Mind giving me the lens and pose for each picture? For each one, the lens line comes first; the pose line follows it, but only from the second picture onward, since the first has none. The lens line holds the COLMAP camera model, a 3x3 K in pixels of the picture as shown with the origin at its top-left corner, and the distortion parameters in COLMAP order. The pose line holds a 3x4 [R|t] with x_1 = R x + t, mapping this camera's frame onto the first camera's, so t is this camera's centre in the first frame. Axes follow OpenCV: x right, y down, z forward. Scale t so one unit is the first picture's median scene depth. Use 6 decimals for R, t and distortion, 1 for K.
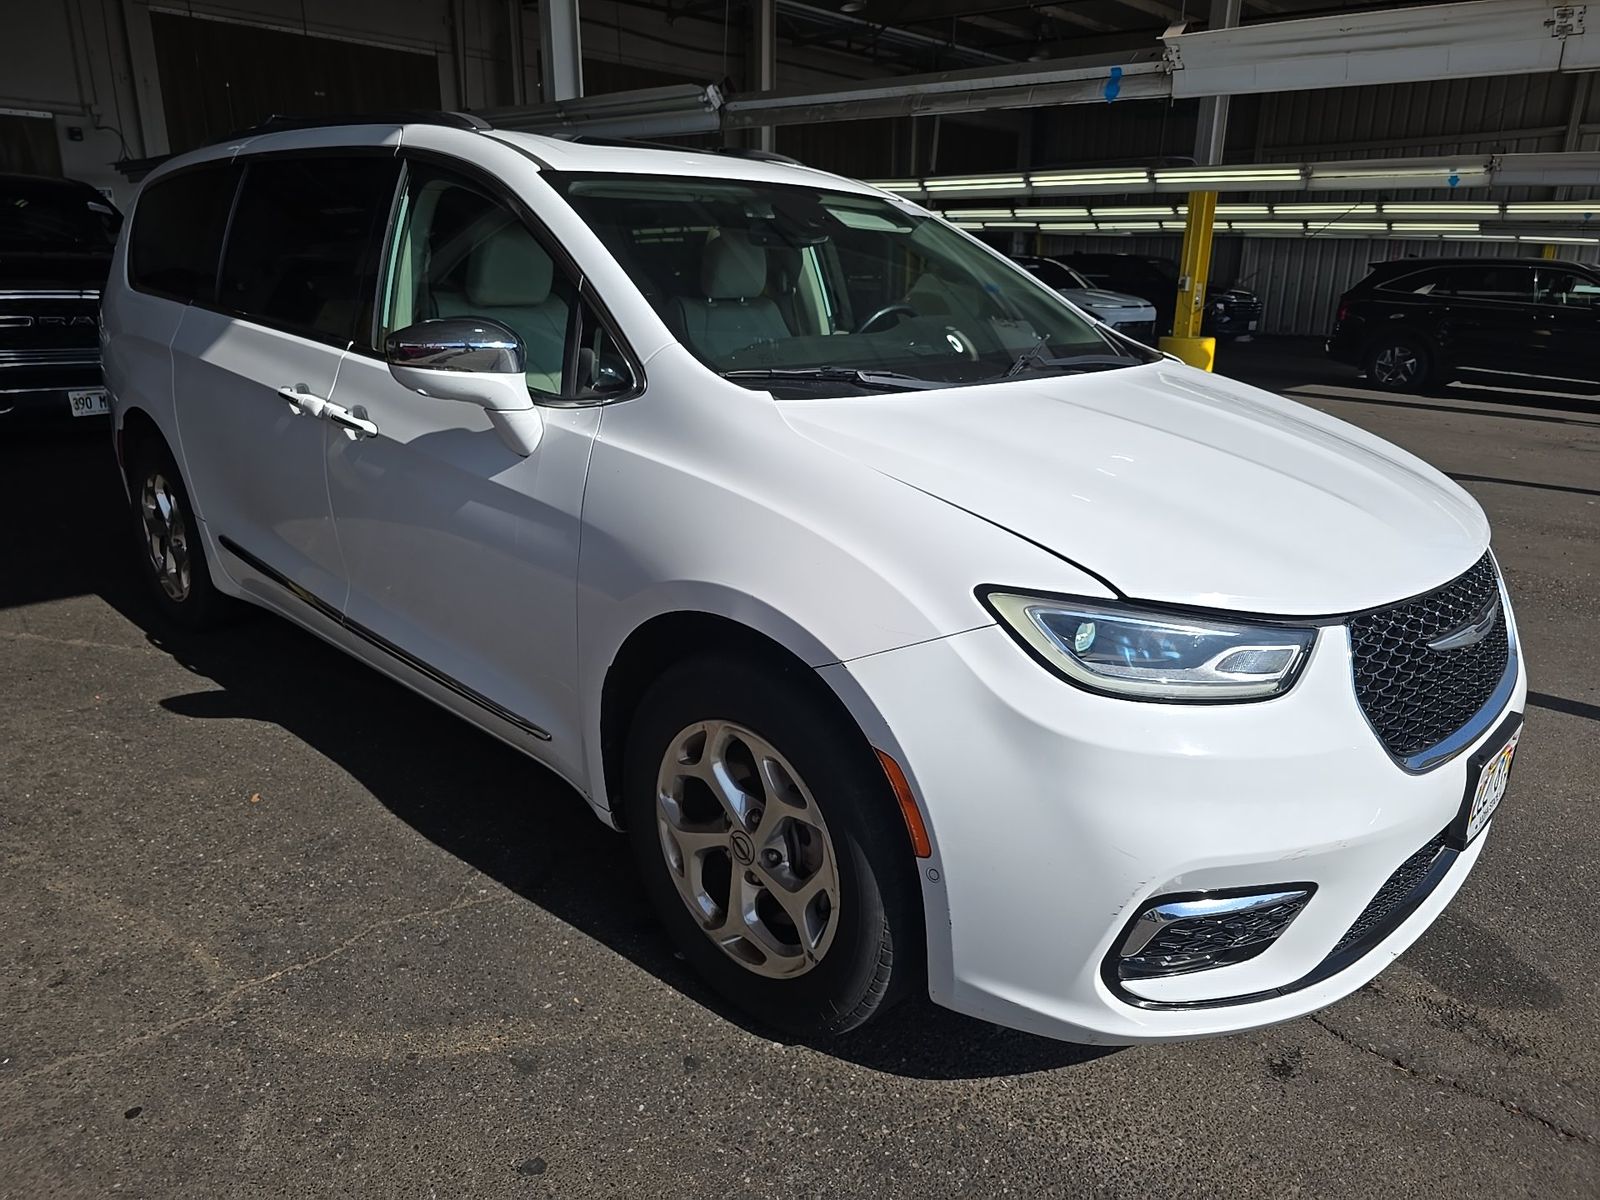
lens RADIAL K [[1084.6, 0, 800.0], [0, 1084.6, 600.0], [0, 0, 1]] dist [0.056232, -0.042331]
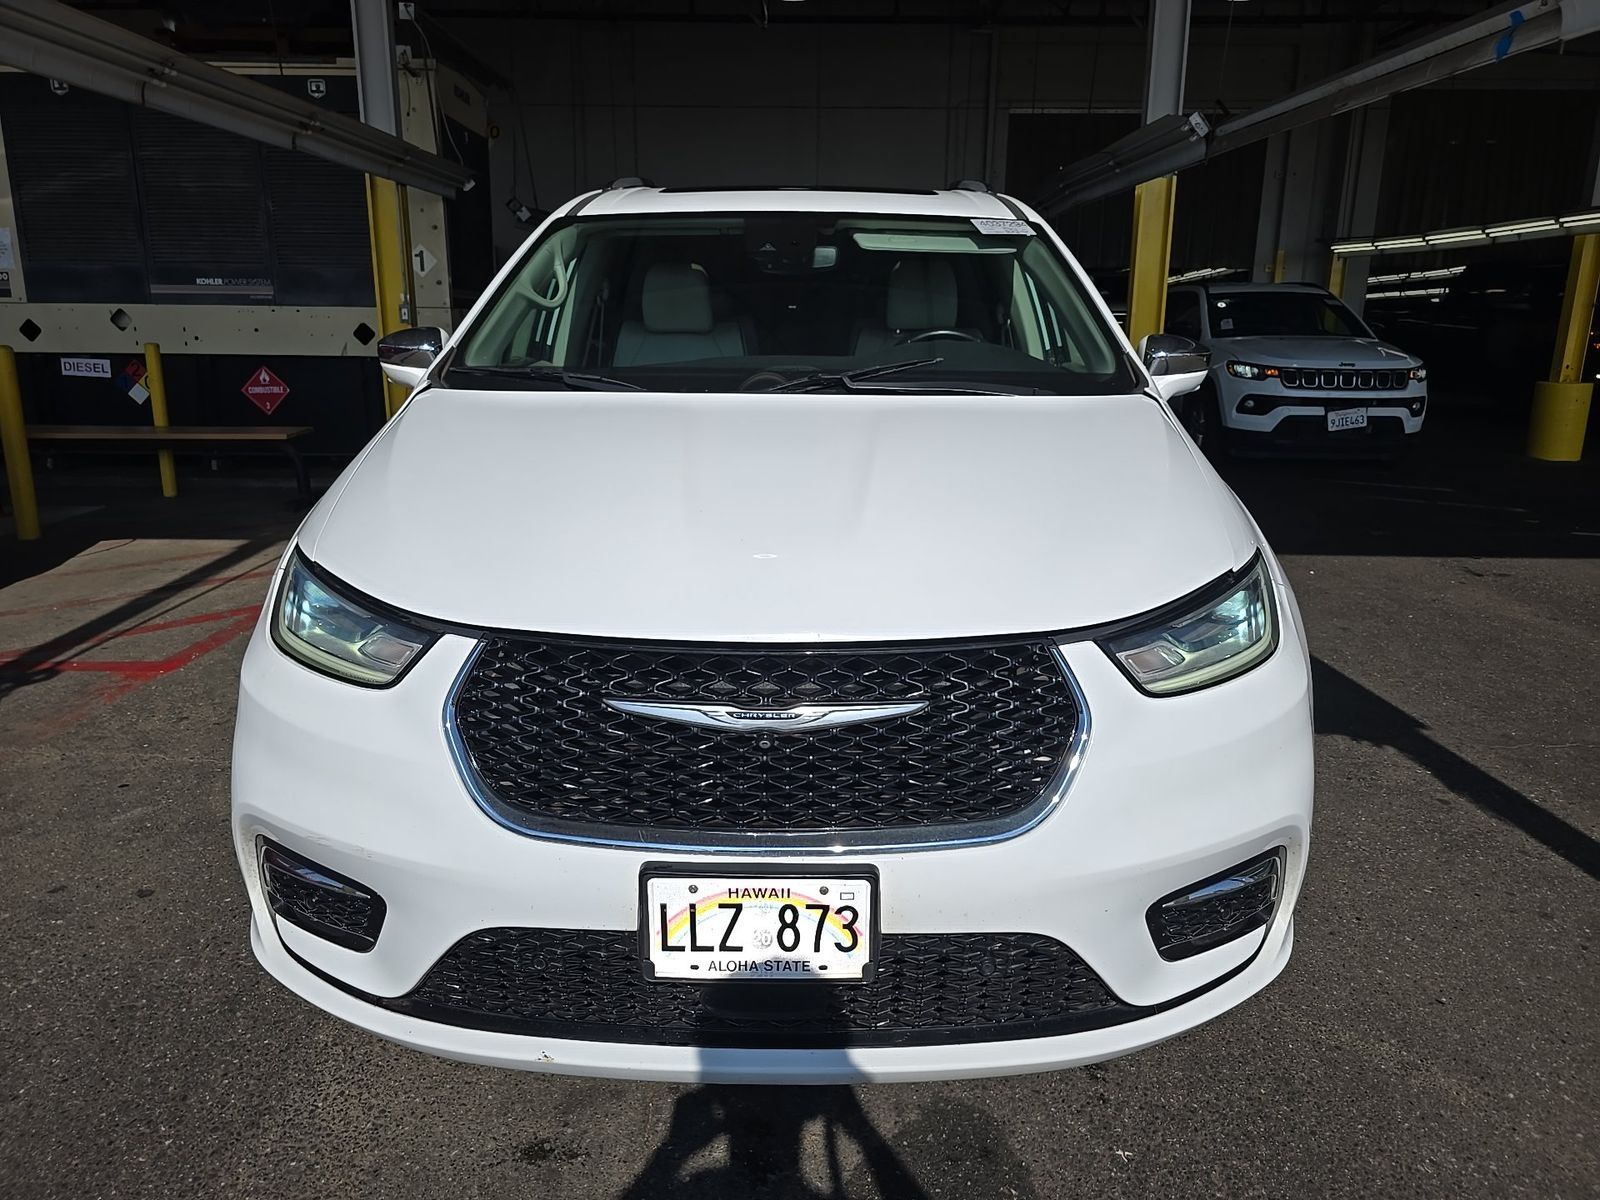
lens RADIAL K [[1084.6, 0, 800.0], [0, 1084.6, 600.0], [0, 0, 1]] dist [0.056232, -0.042331]
pose [[0.681434, 0.174737, -0.710714, 0.557909], [-0.213980, 0.976216, 0.034849, -0.041620], [0.699900, 0.128331, 0.702618, 0.229223]]
